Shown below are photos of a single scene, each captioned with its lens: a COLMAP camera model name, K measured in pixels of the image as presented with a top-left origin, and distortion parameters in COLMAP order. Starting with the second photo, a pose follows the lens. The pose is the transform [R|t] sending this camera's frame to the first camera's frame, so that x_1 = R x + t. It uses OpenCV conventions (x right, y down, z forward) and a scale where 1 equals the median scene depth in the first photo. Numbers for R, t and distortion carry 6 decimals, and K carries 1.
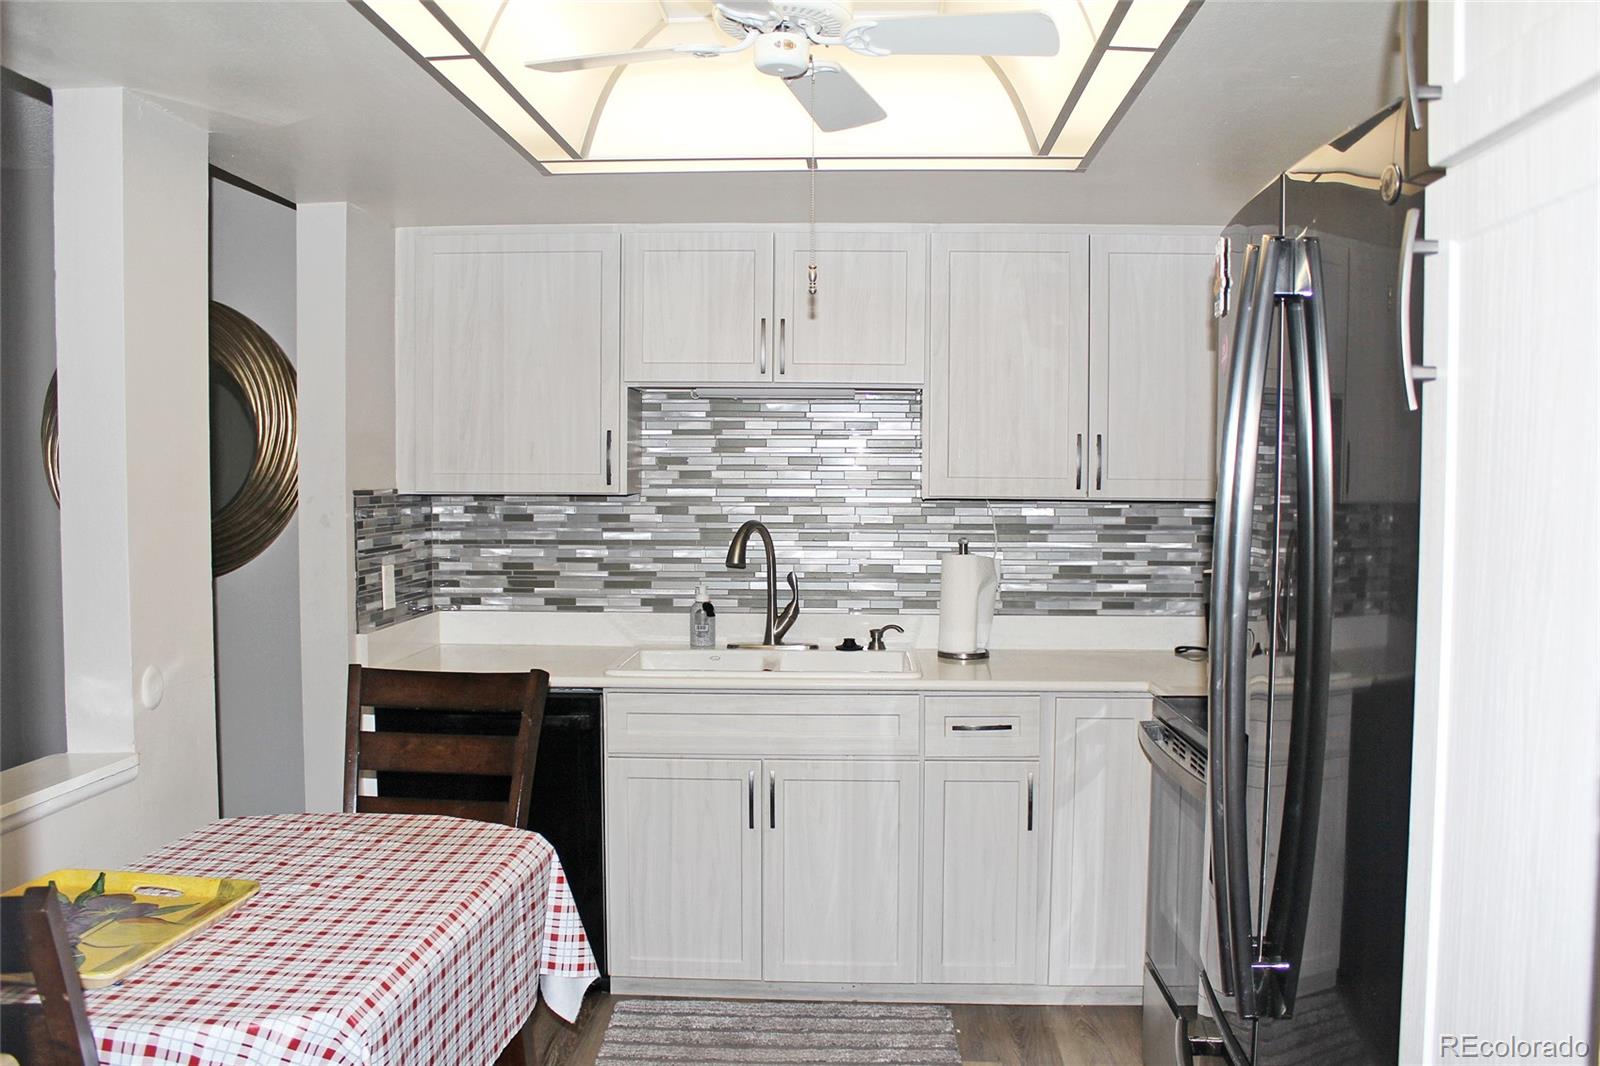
lens RADIAL K [[1329.6, 0, 795.5], [0, 1329.6, 529.9], [0, 0, 1]] dist [-0.133801, 0.071176]
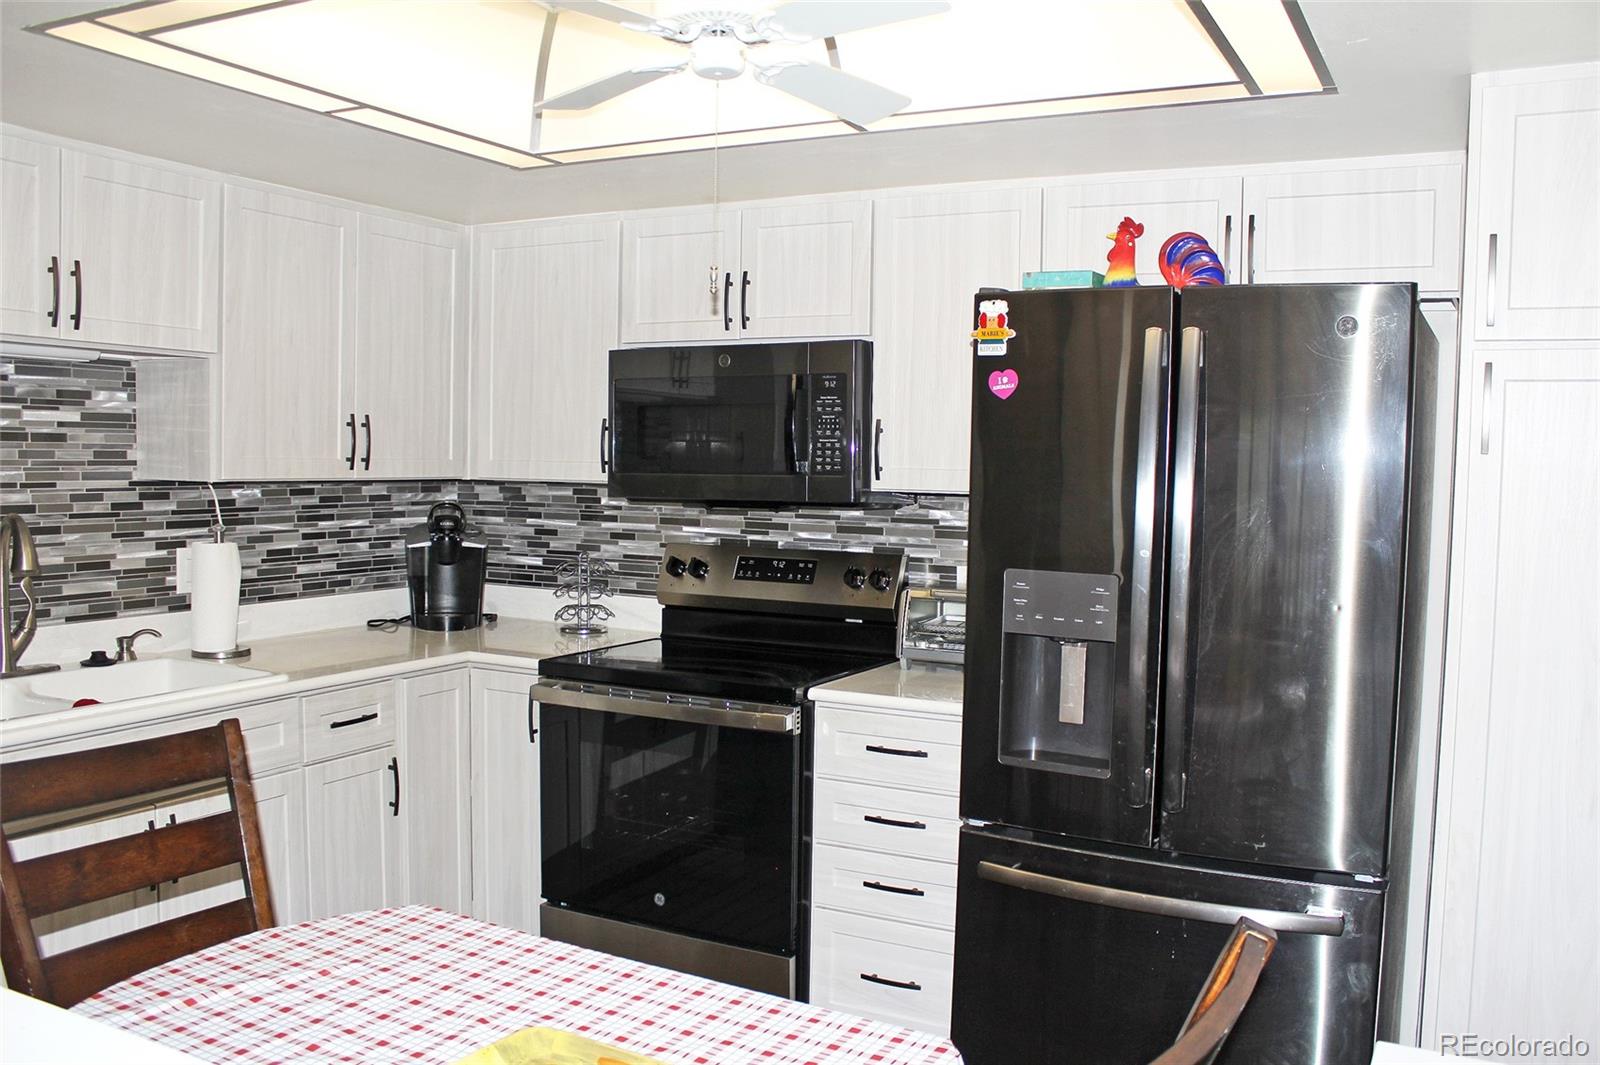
lens RADIAL K [[1329.6, 0, 822.7], [0, 1329.6, 542.1], [0, 0, 1]] dist [-0.133801, 0.071176]
pose [[0.409158, -0.053003, 0.910923, -0.499374], [0.011400, 0.998530, 0.052980, -0.023510], [-0.912392, -0.011293, 0.409161, 0.260511]]
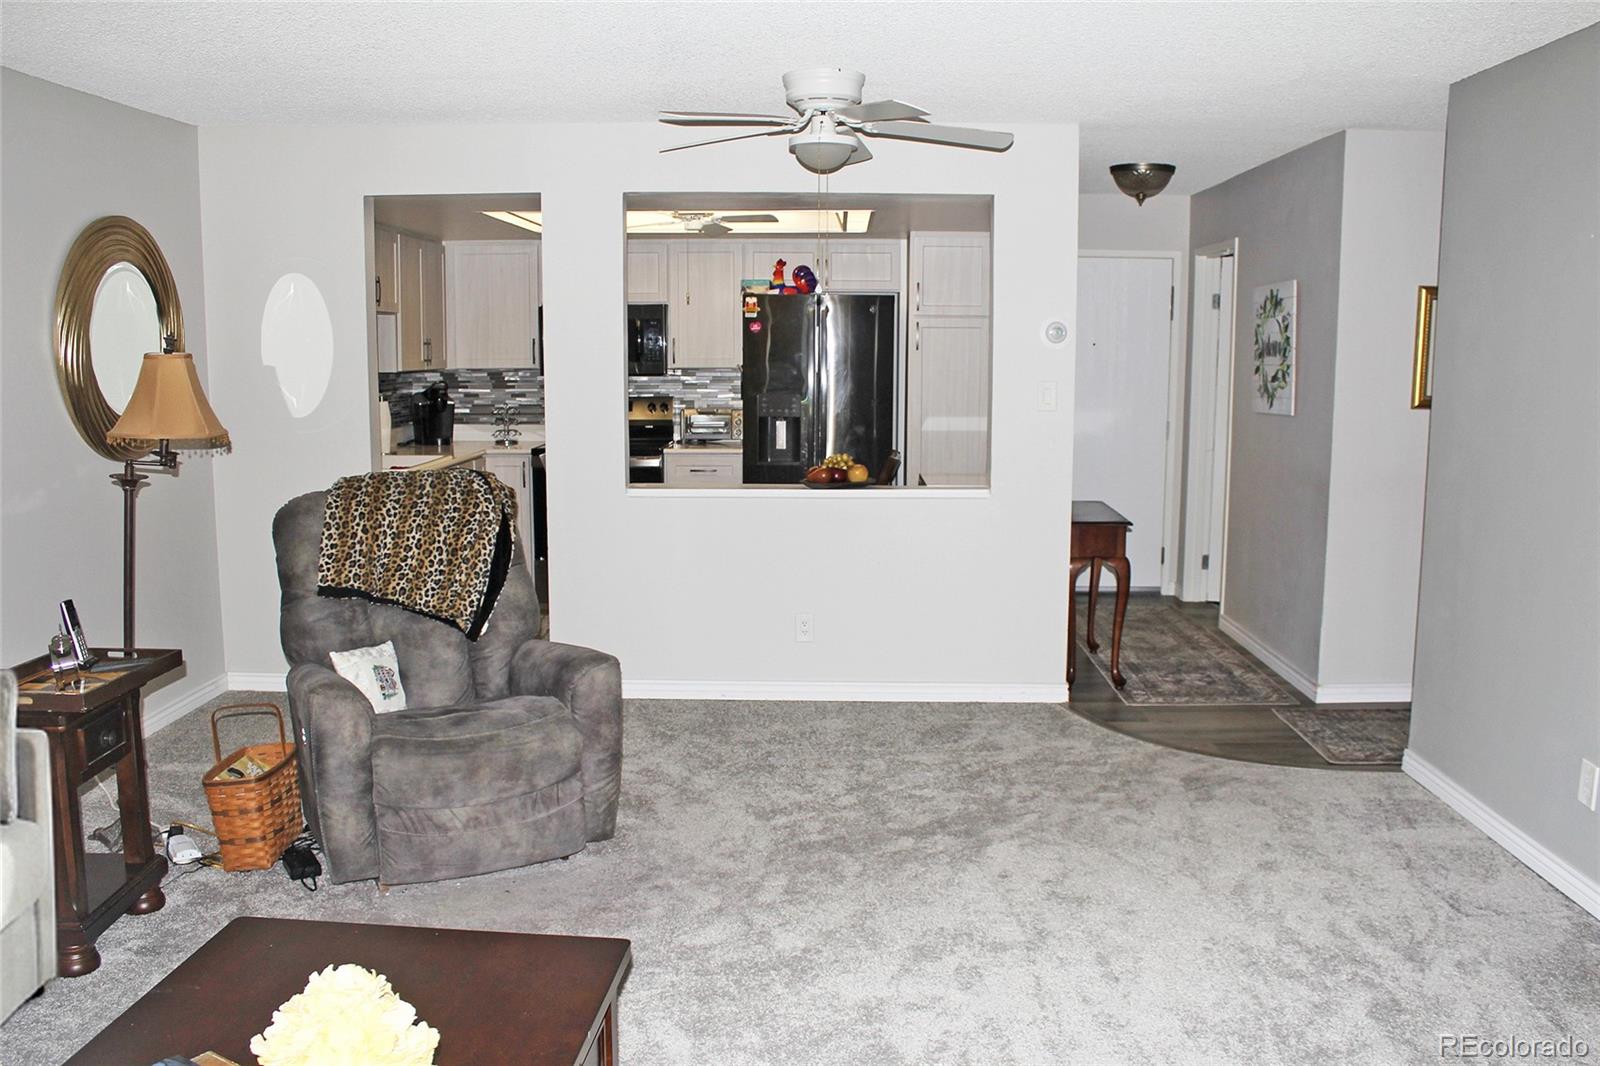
lens RADIAL K [[1329.6, 0, 794.1], [0, 1329.6, 530.0], [0, 0, 1]] dist [-0.133801, 0.071176]
pose [[-0.029189, -0.141208, 0.989550, -1.483552], [0.030689, 0.989378, 0.142089, -0.042887], [-0.999103, 0.034516, -0.024545, 0.413417]]
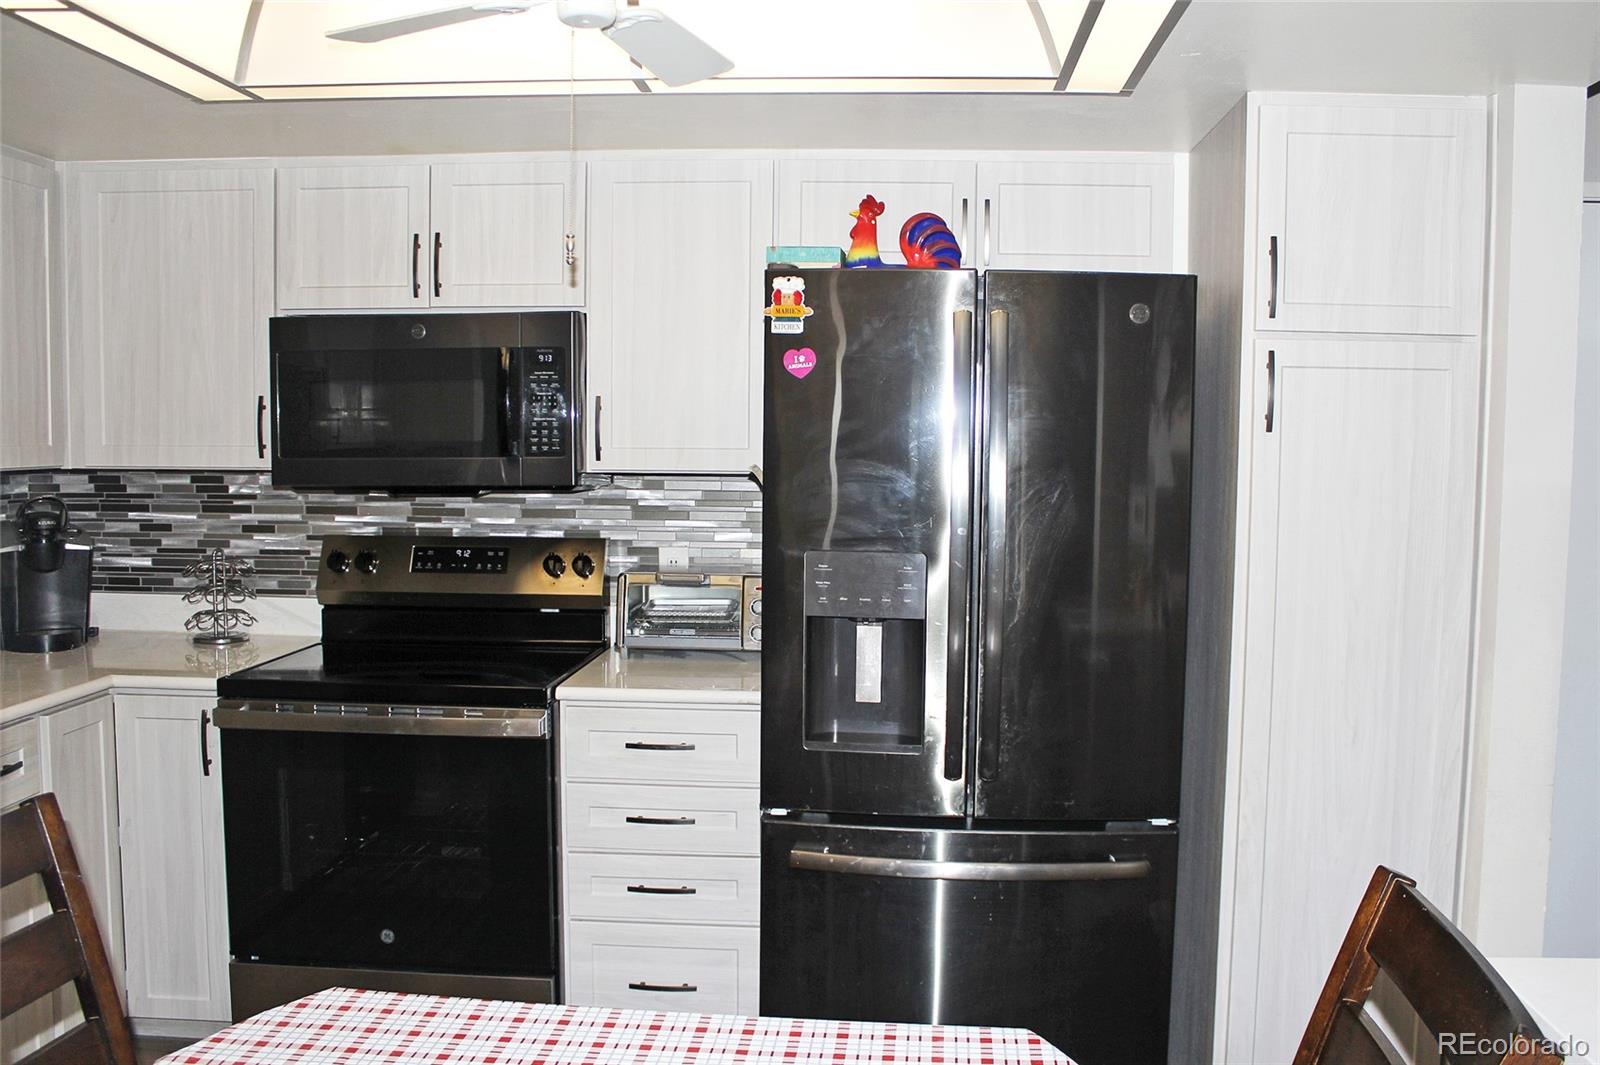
lens RADIAL K [[1329.6, 0, 820.7], [0, 1329.6, 522.1], [0, 0, 1]] dist [-0.133801, 0.071176]
pose [[-0.000530, -0.071662, 0.997429, -0.506432], [0.022423, 0.997177, 0.071656, -0.032634], [-0.999748, 0.022403, 0.001078, 0.405068]]
